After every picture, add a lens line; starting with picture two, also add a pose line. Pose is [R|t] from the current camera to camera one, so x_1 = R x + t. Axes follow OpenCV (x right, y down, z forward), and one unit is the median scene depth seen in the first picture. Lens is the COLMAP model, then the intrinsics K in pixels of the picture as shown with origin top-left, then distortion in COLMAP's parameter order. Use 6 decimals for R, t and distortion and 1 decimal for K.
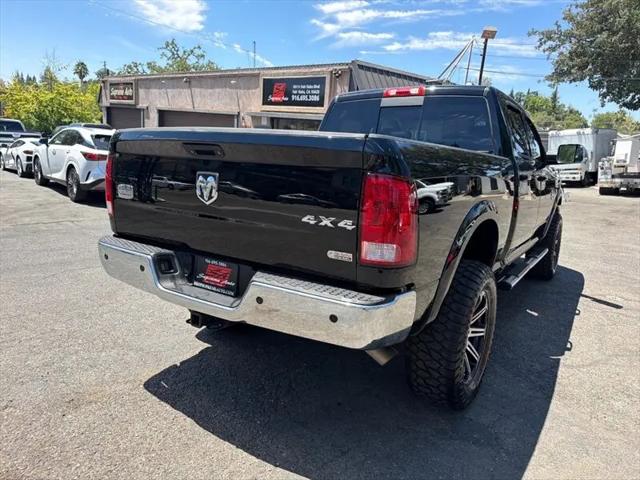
lens RADIAL K [[453.0, 0, 319.8], [0, 453.0, 243.7], [0, 0, 1]] dist [0.031773, -0.043218]
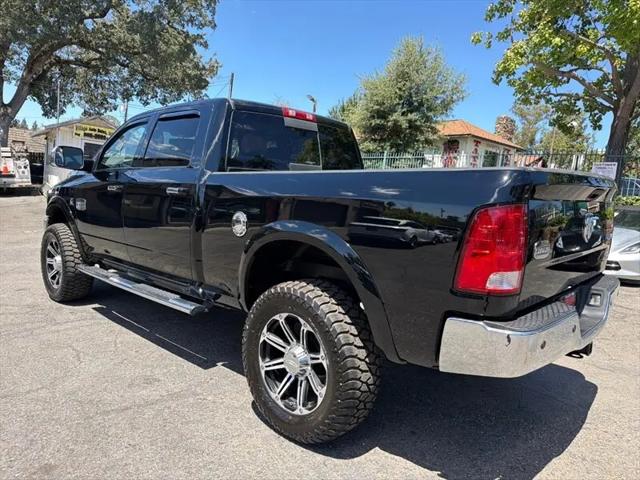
lens RADIAL K [[453.0, 0, 317.1], [0, 453.0, 243.6], [0, 0, 1]] dist [0.031773, -0.043218]
pose [[0.186048, -0.158144, 0.969730, -0.219085], [0.143575, 0.980744, 0.132394, -0.049484], [-0.971994, 0.114597, 0.205171, 0.213389]]
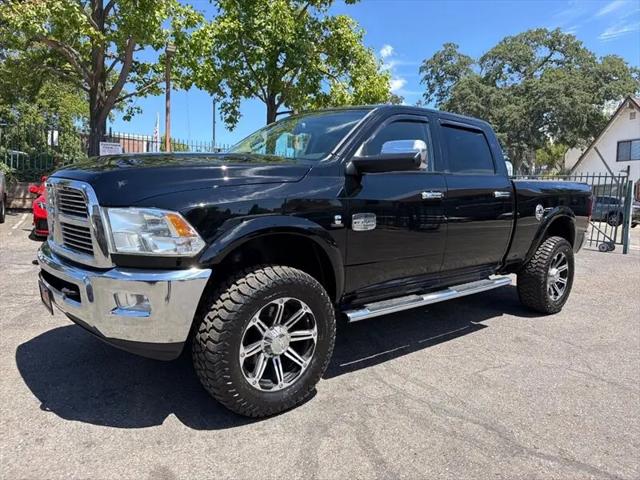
lens RADIAL K [[453.0, 0, 322.6], [0, 453.0, 244.9], [0, 0, 1]] dist [0.031773, -0.043218]
pose [[-0.954100, -0.117308, 0.275558, 0.023331], [-0.026880, 0.949924, 0.311324, -0.113737], [-0.298280, 0.289627, -0.909475, 0.641464]]
